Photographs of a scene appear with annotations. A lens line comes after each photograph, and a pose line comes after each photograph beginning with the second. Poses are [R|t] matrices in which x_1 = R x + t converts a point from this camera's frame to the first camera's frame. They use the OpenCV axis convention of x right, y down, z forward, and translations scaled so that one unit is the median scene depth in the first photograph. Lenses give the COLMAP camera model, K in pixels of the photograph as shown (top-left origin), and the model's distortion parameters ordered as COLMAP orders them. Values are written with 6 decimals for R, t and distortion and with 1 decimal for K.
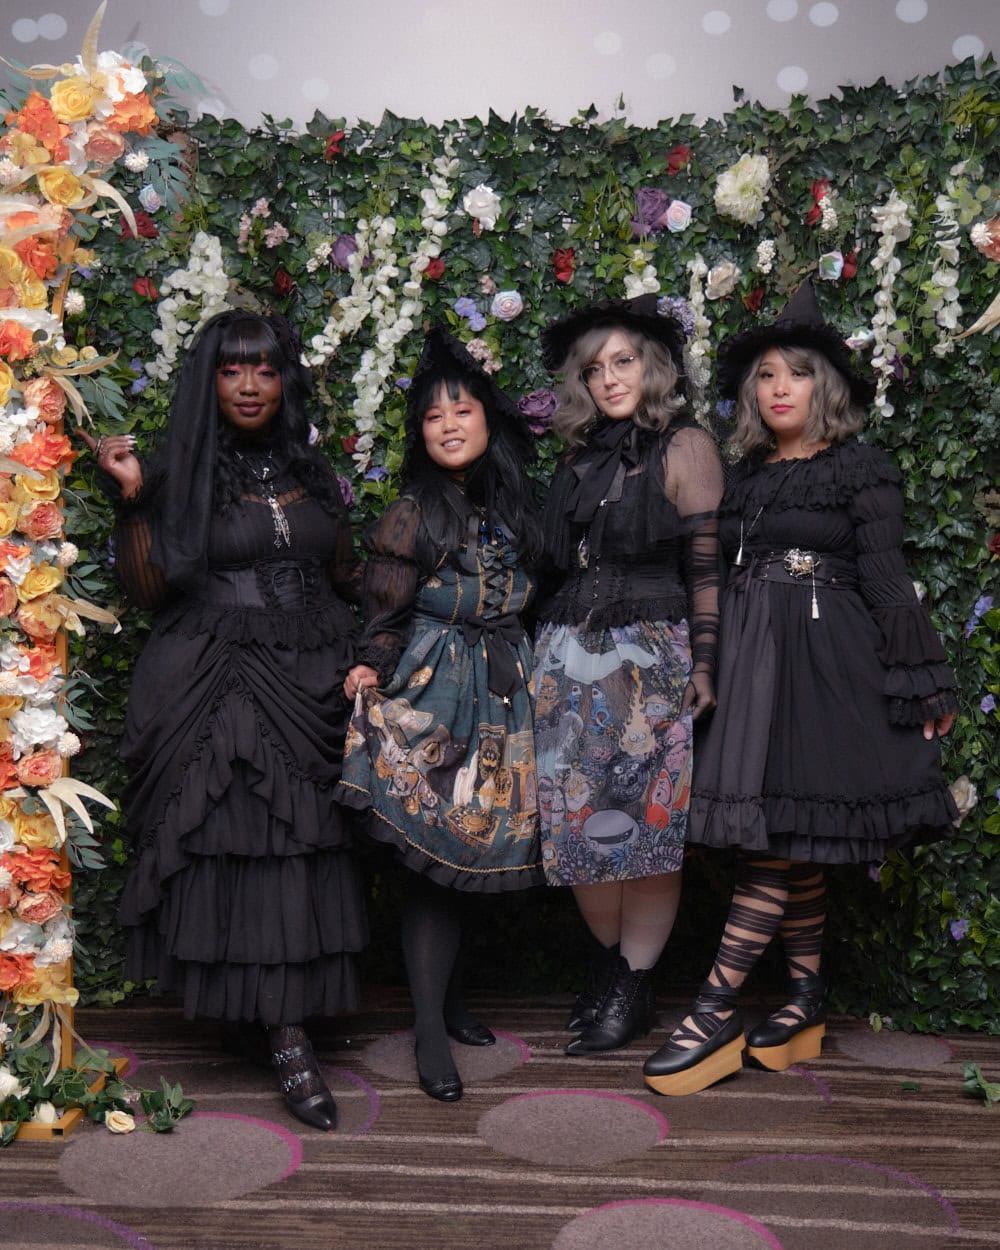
lens RADIAL K [[1620.1, 0, 518.1], [0, 1620.1, 695.5], [0, 0, 1]] dist [-0.004572, 0.000000]
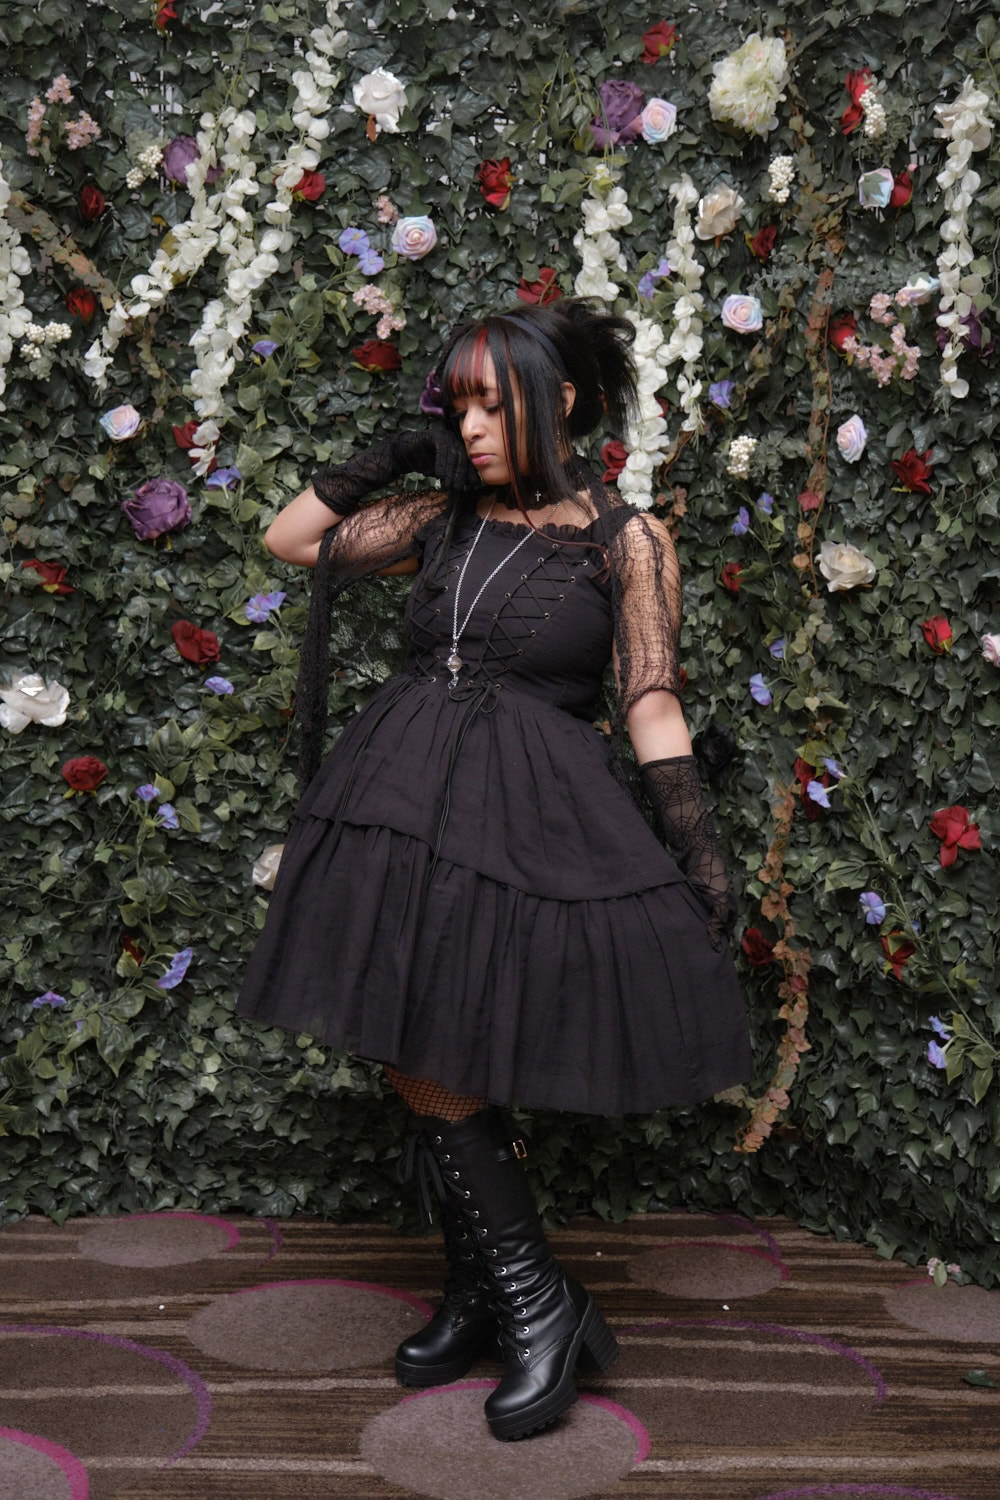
lens RADIAL K [[2008.3, 0, 525.8], [0, 2008.3, 753.9], [0, 0, 1]] dist [0.002289, 0.000000]
pose [[0.998345, 0.009503, 0.056723, -0.005835], [-0.007159, 0.999118, -0.041383, 0.017051], [-0.057067, 0.040908, 0.997532, 0.143487]]
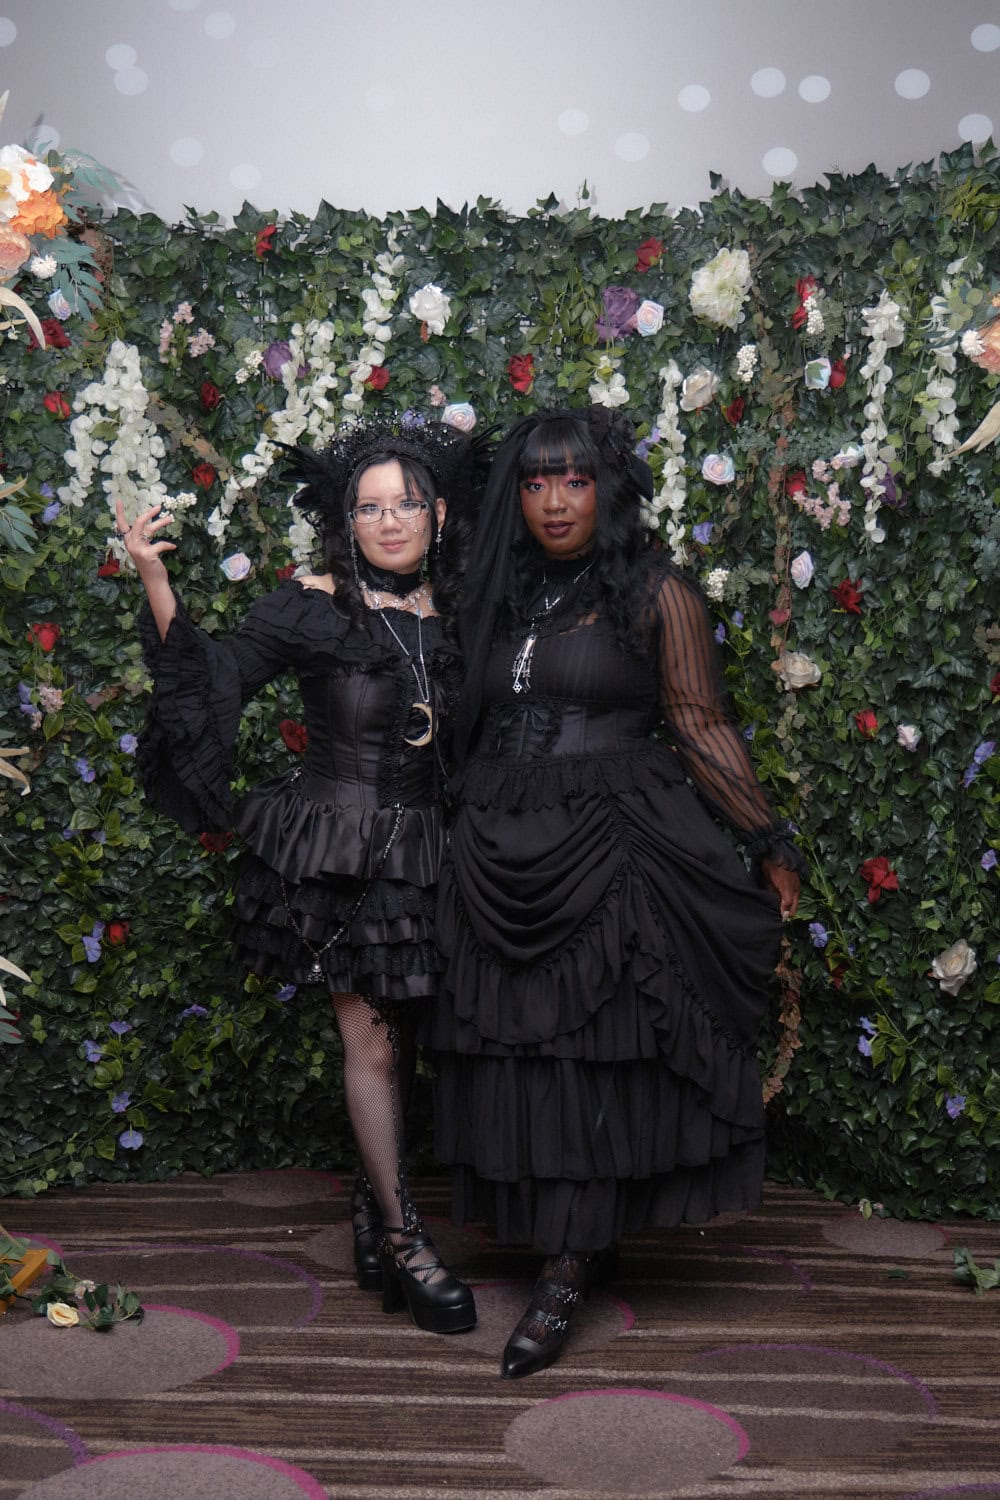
lens RADIAL K [[1861.3, 0, 498.0], [0, 1861.3, 971.9], [0, 0, 1]] dist [-0.056592, 0.000000]
pose [[0.999981, -0.006078, -0.001041, 0.014349], [0.006129, 0.998277, 0.058358, 0.005099], [0.000685, -0.058363, 0.998295, -0.042413]]
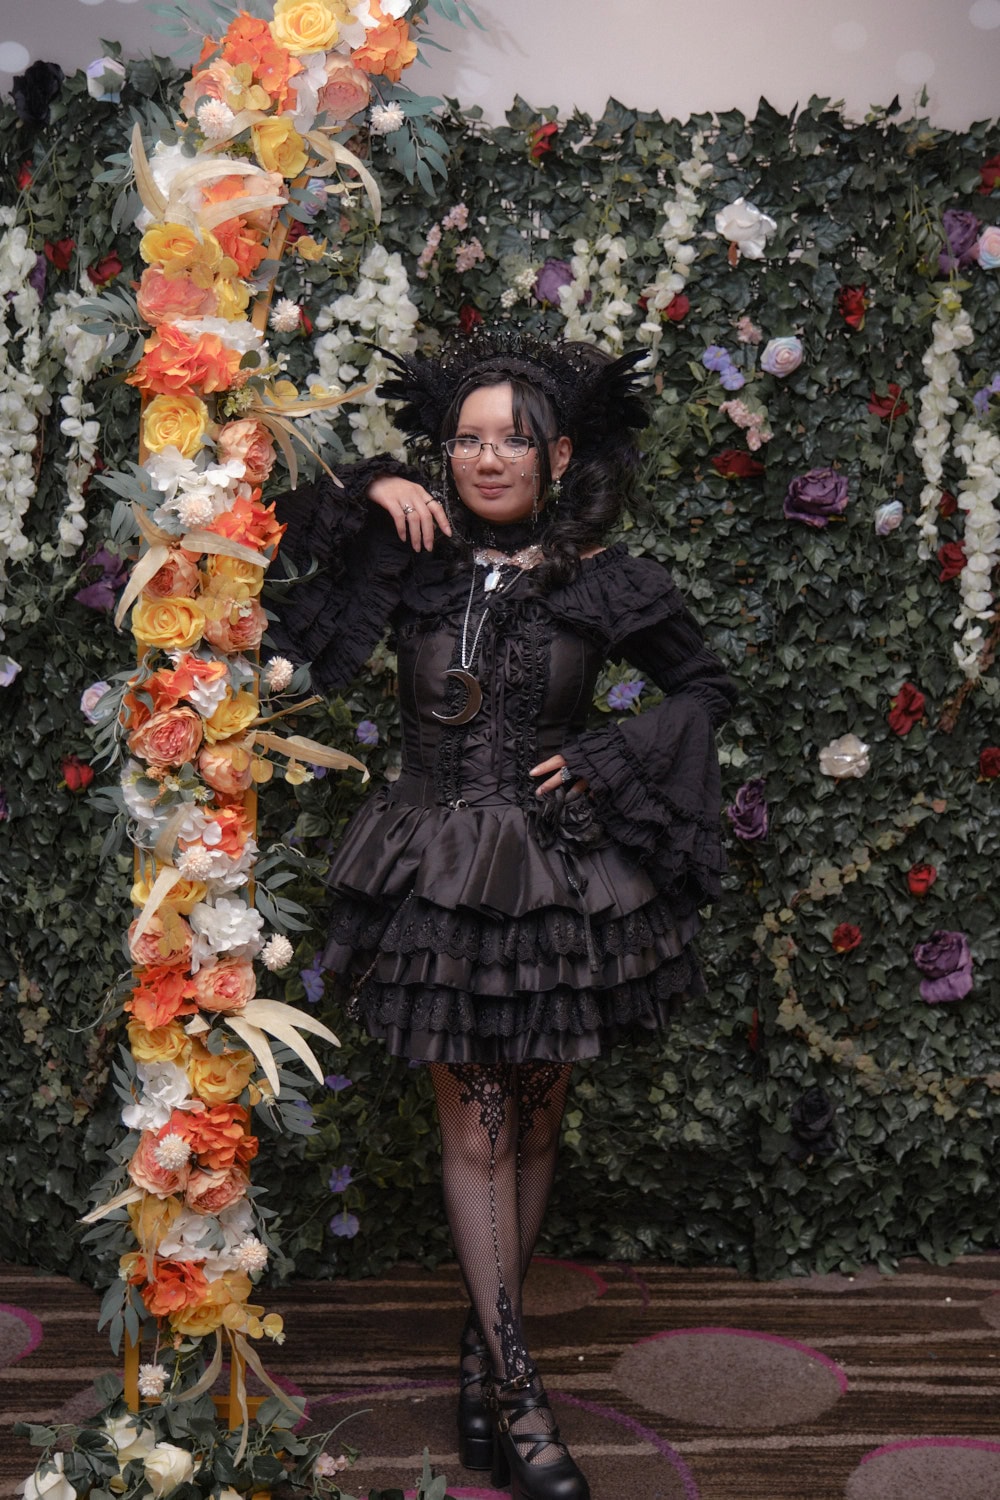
lens RADIAL K [[1778.4, 0, 534.6], [0, 1778.4, 752.6], [0, 0, 1]] dist [0.030132, 0.000000]
pose [[0.996697, 0.011411, 0.080403, -0.186726], [-0.007220, 0.998609, -0.052231, -0.012465], [-0.080887, 0.051478, 0.995393, 0.193532]]
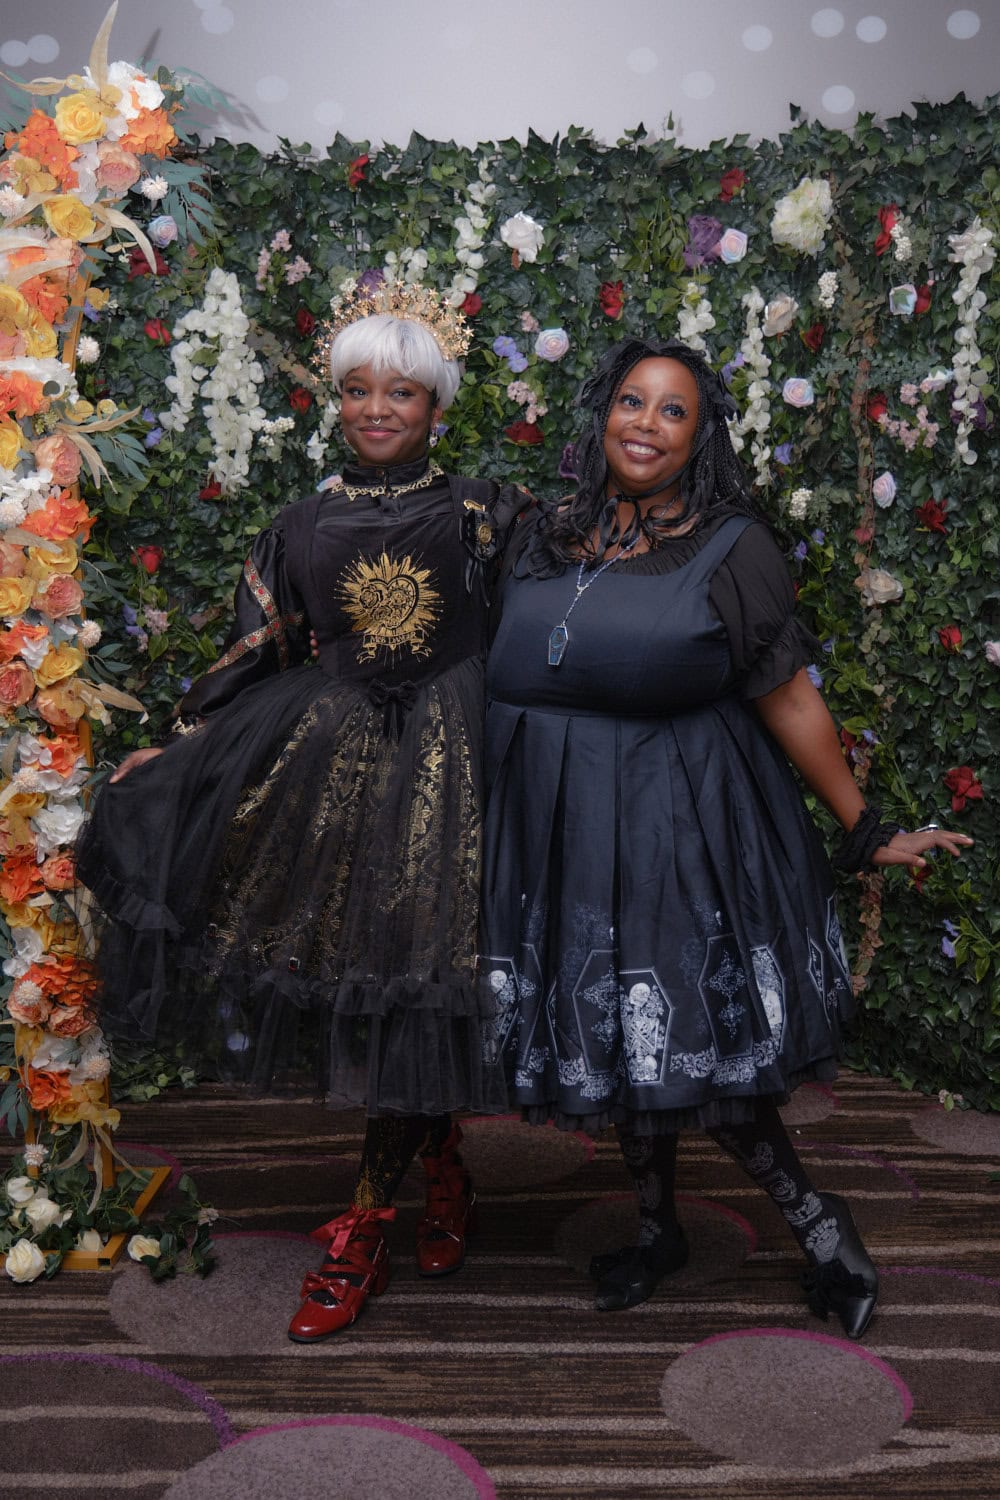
lens RADIAL K [[1530.6, 0, 533.9], [0, 1530.6, 825.2], [0, 0, 1]] dist [-0.054222, 0.000000]
pose [[0.999370, -0.019438, 0.029698, -0.048105], [0.017235, 0.997203, 0.072723, -0.031410], [-0.031028, -0.072165, 0.996910, 0.117401]]
